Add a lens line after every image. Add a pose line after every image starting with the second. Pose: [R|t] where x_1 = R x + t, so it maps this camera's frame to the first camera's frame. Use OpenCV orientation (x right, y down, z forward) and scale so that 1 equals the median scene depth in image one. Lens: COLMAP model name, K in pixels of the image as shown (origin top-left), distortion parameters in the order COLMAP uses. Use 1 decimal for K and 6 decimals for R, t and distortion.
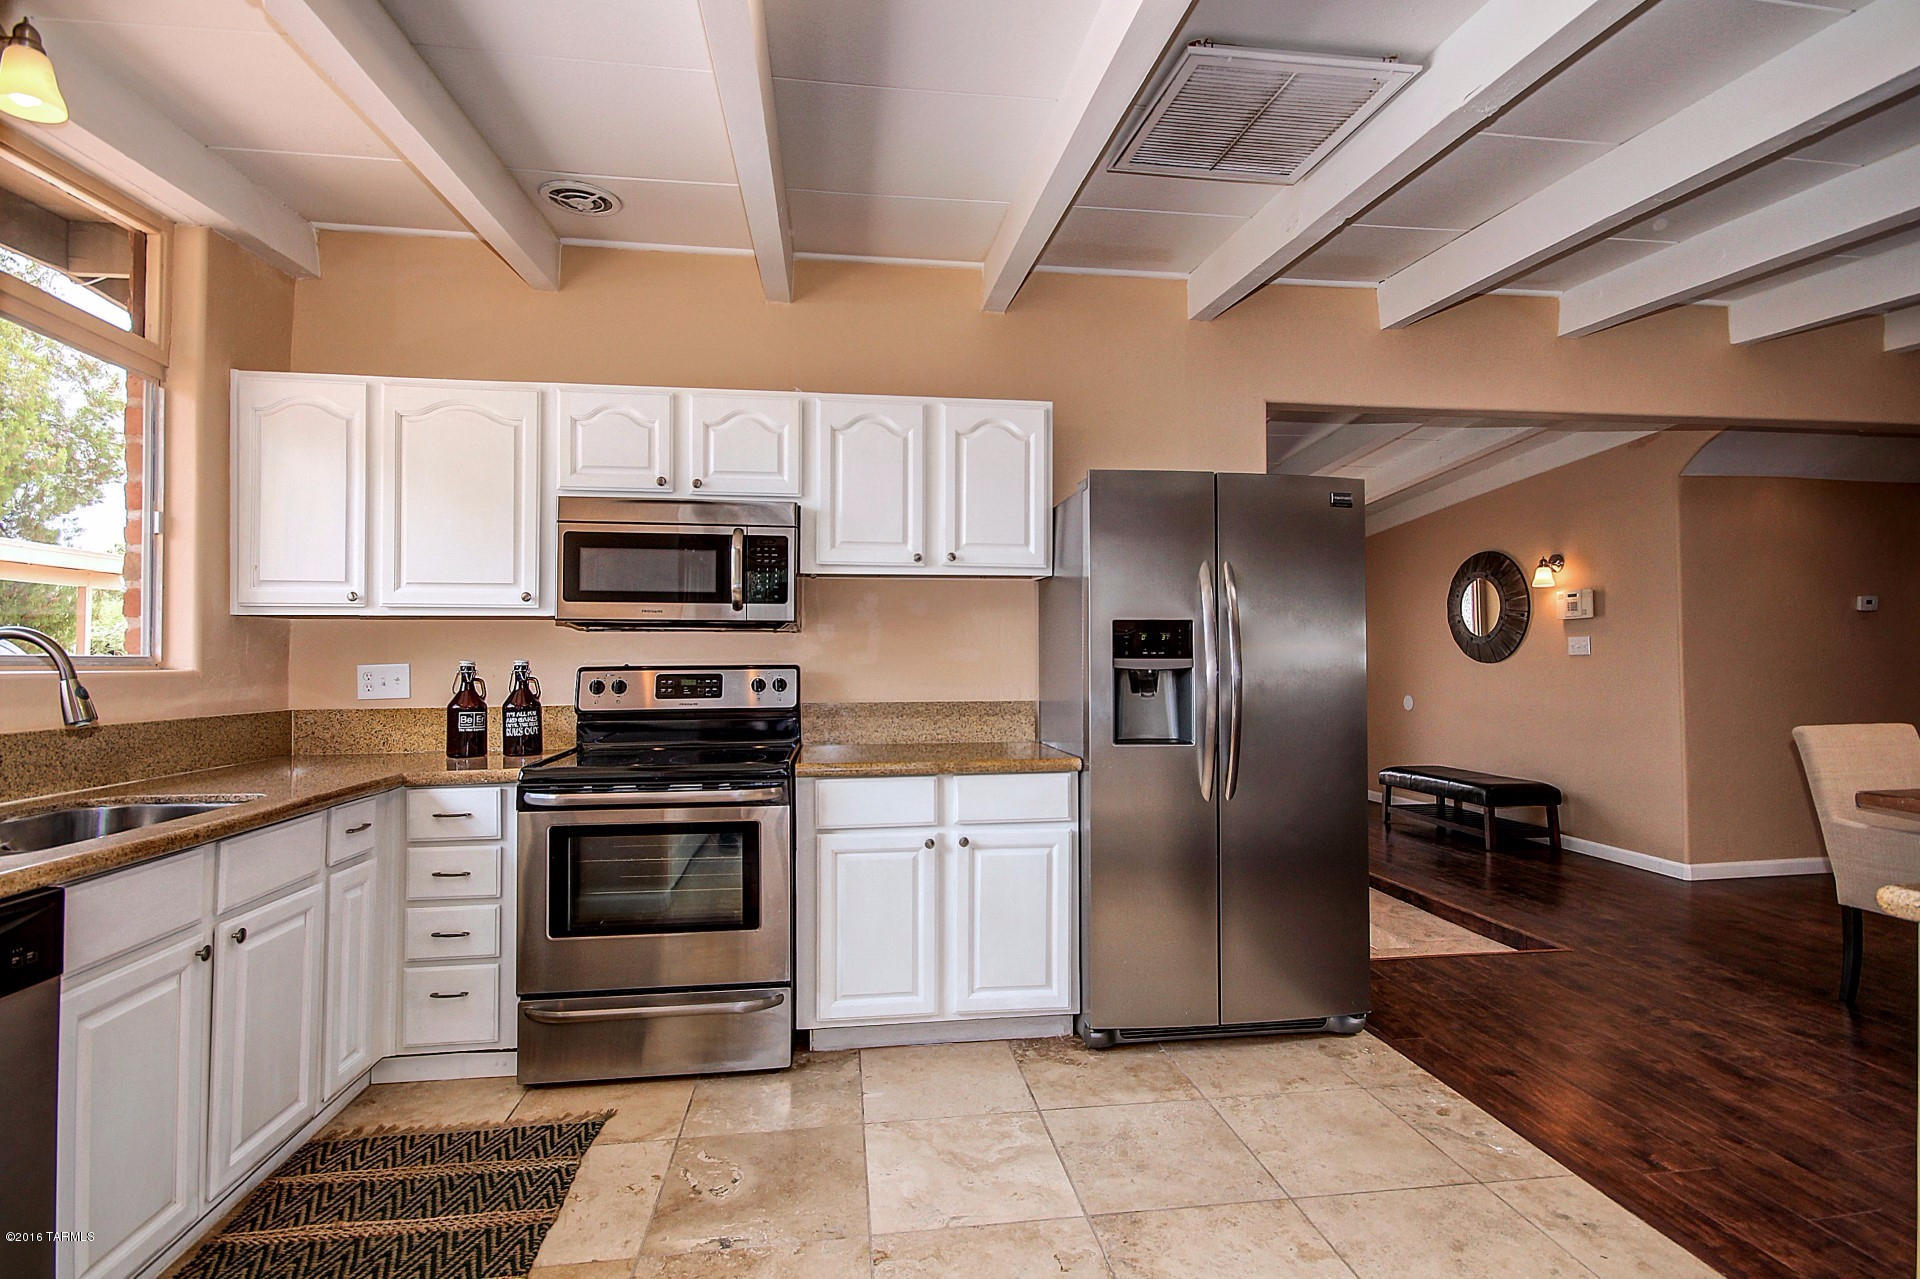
lens RADIAL K [[905.8, 0, 959.4], [0, 905.8, 643.2], [0, 0, 1]] dist [0.000889, -0.000772]
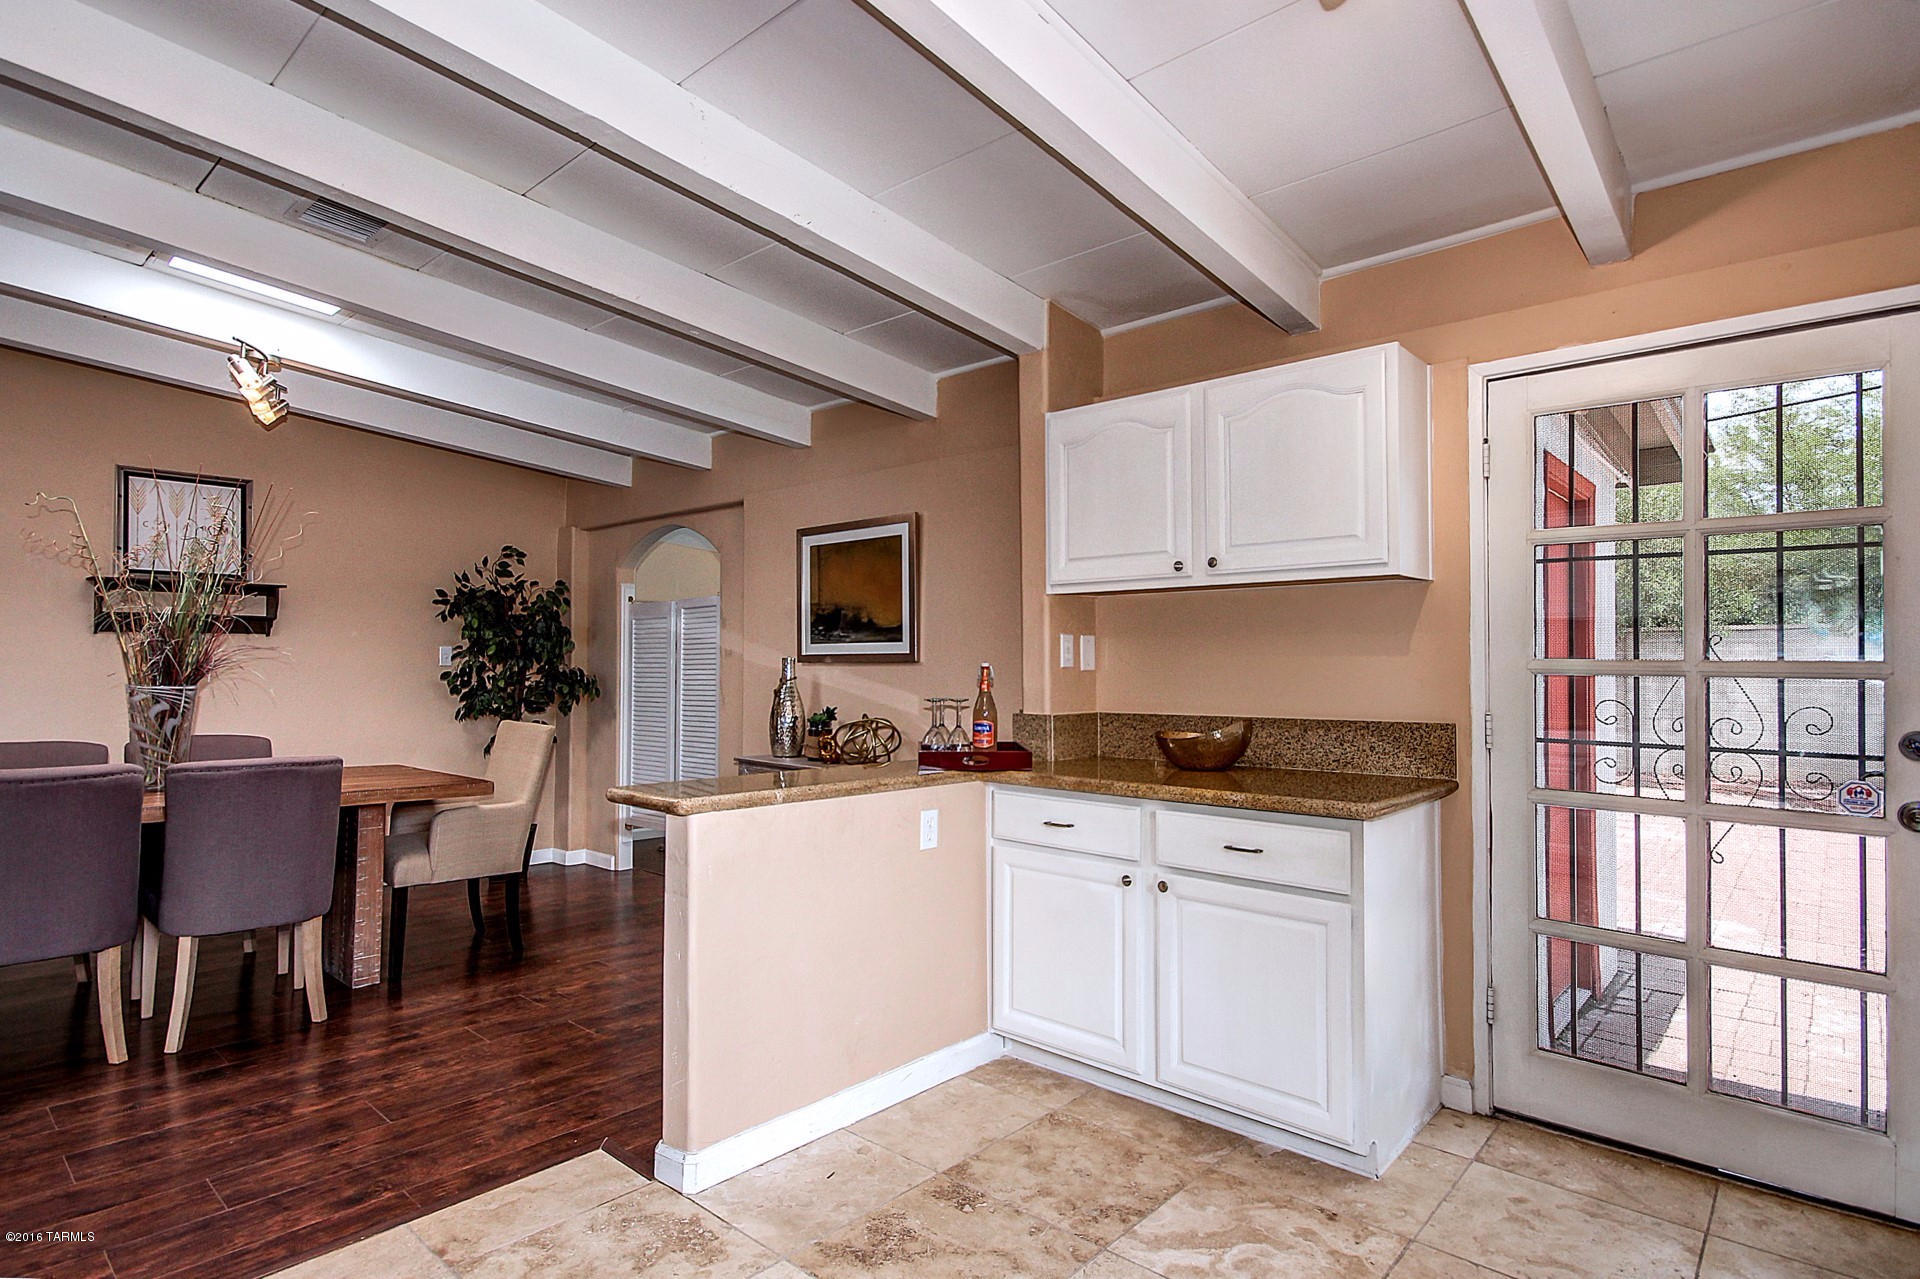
lens RADIAL K [[975.0, 0, 965.3], [0, 975.0, 649.8], [0, 0, 1]] dist [-0.000734, -0.000733]
pose [[-0.656938, 0.015999, 0.753775, -0.302673], [-0.017555, 0.999179, -0.036507, 0.015204], [-0.753740, -0.037215, -0.656118, 0.726804]]
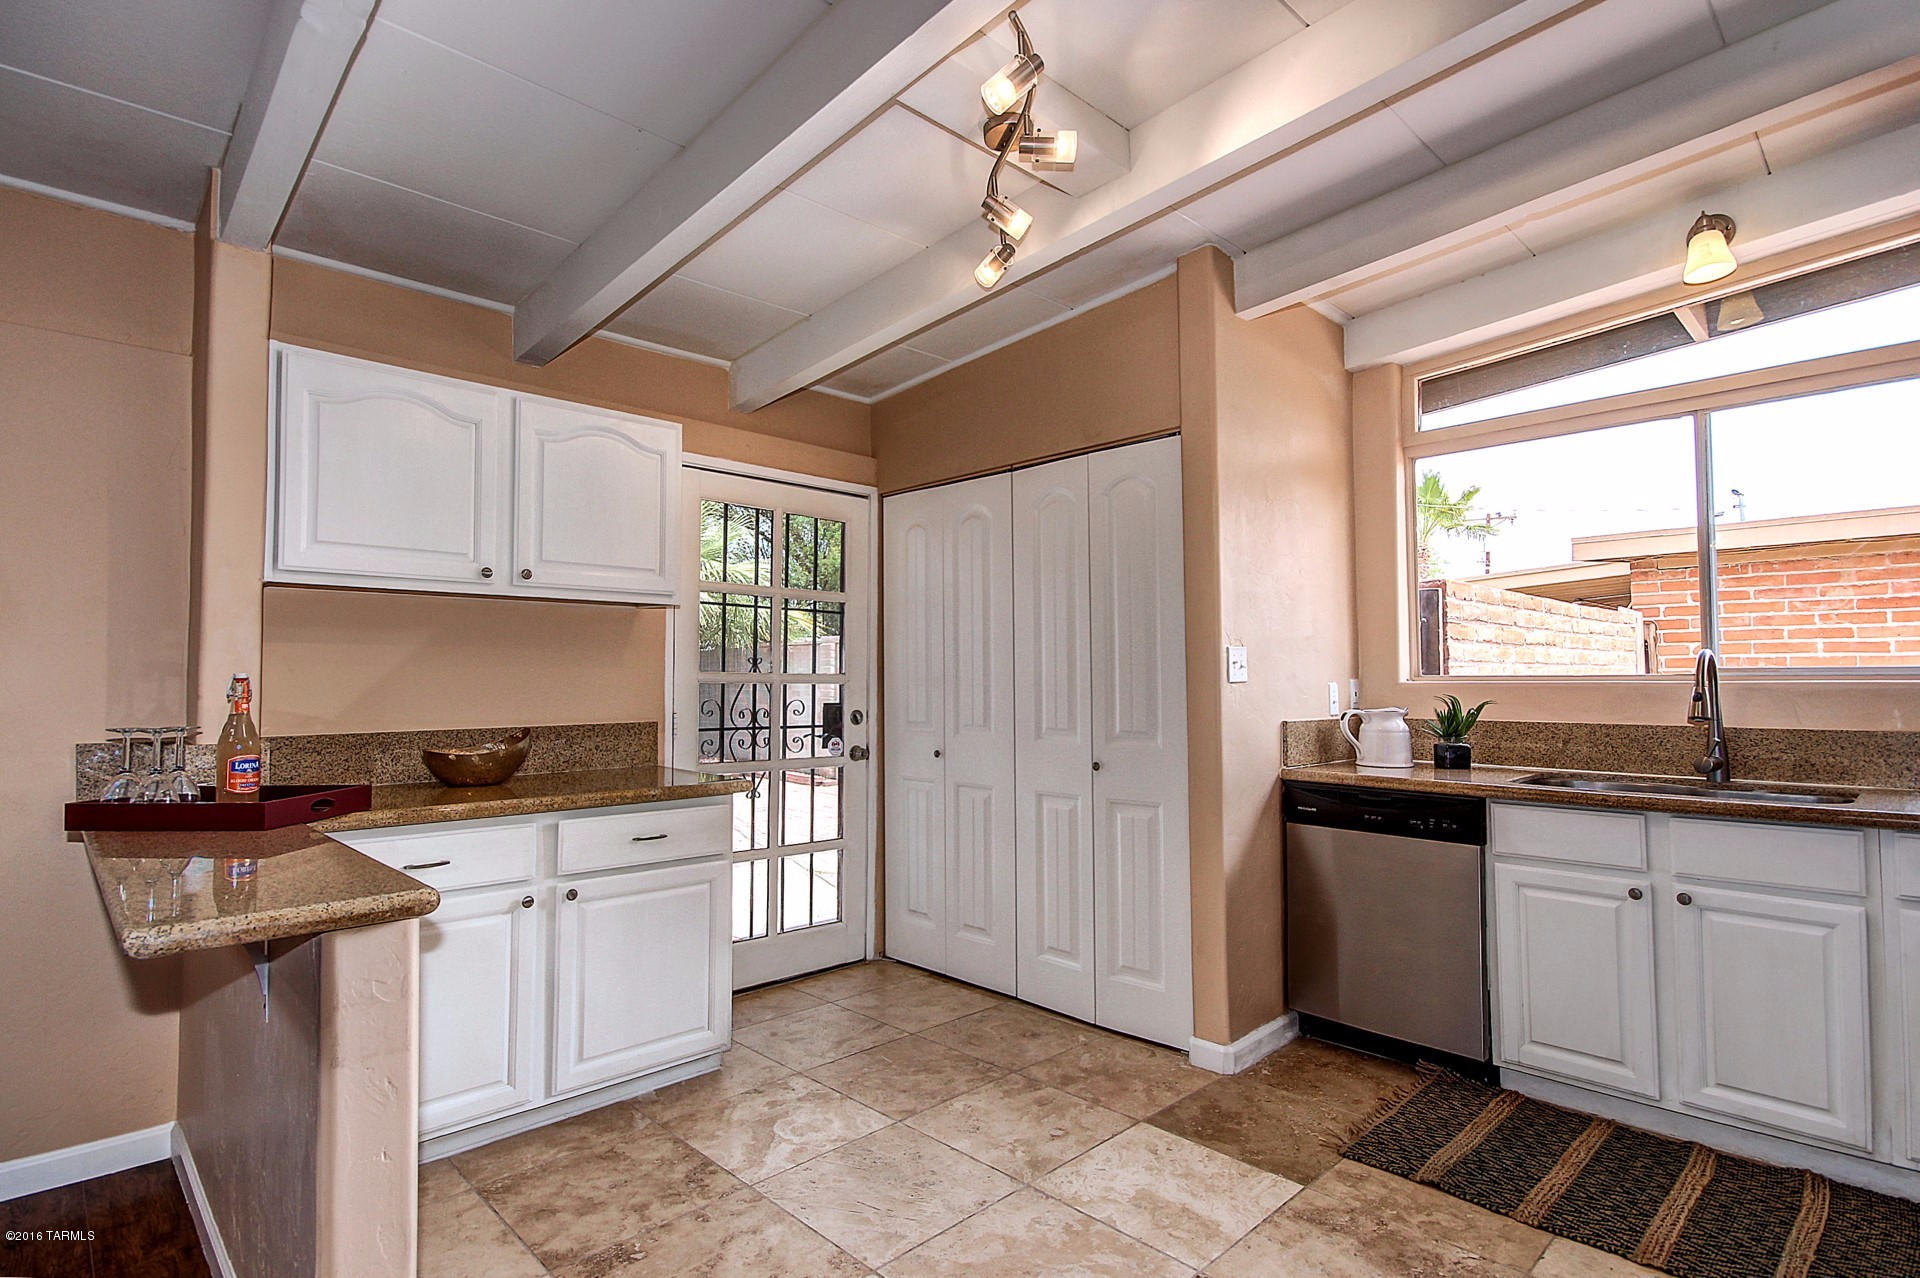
lens RADIAL K [[944.5, 0, 949.2], [0, 944.5, 650.2], [0, 0, 1]] dist [0.007664, -0.013594]
pose [[-0.806919, -0.011918, -0.590542, 0.475940], [0.019929, 0.998678, -0.047386, 0.018161], [0.590326, -0.050006, -0.805615, 0.915410]]
